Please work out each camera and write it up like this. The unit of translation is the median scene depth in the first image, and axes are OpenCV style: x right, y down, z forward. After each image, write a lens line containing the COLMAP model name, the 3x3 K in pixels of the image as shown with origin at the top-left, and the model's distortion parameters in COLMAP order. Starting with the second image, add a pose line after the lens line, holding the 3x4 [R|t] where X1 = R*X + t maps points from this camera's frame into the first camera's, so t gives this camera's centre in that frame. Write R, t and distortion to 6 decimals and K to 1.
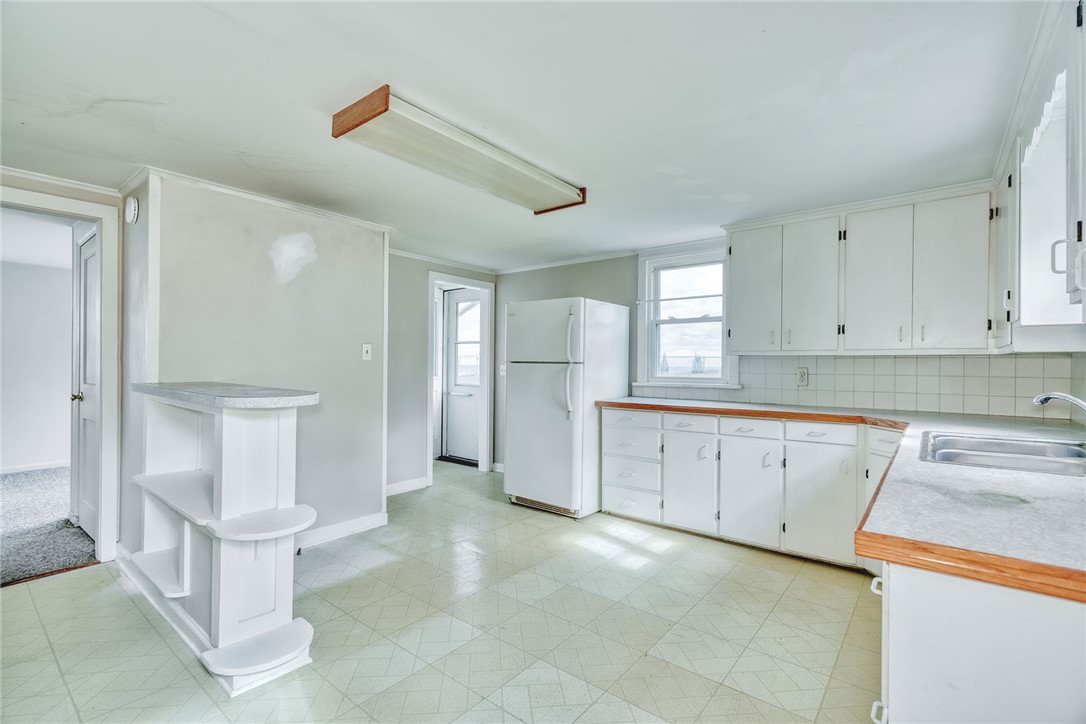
lens RADIAL K [[496.5, 0, 547.3], [0, 496.5, 359.9], [0, 0, 1]] dist [0.000812, 0.000004]
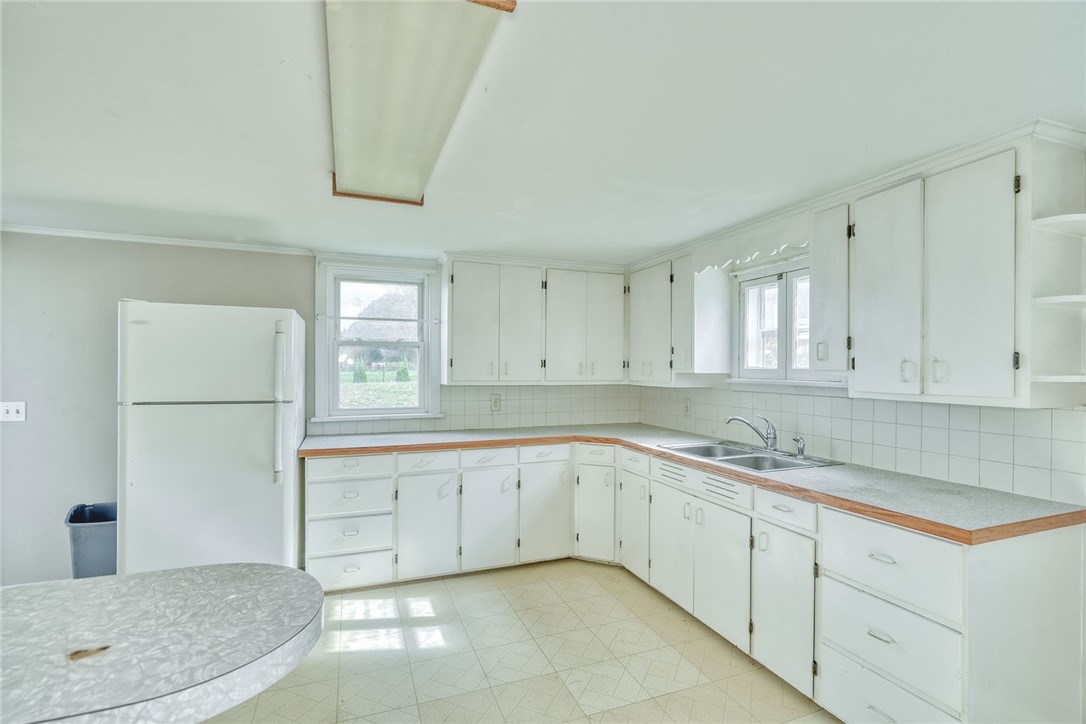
lens RADIAL K [[496.5, 0, 545.4], [0, 496.5, 371.7], [0, 0, 1]] dist [0.000812, 0.000004]
pose [[0.501495, -0.008868, 0.865115, -0.385773], [-0.007695, 0.999862, 0.014710, -0.052025], [-0.865126, -0.014034, 0.501358, 0.345897]]
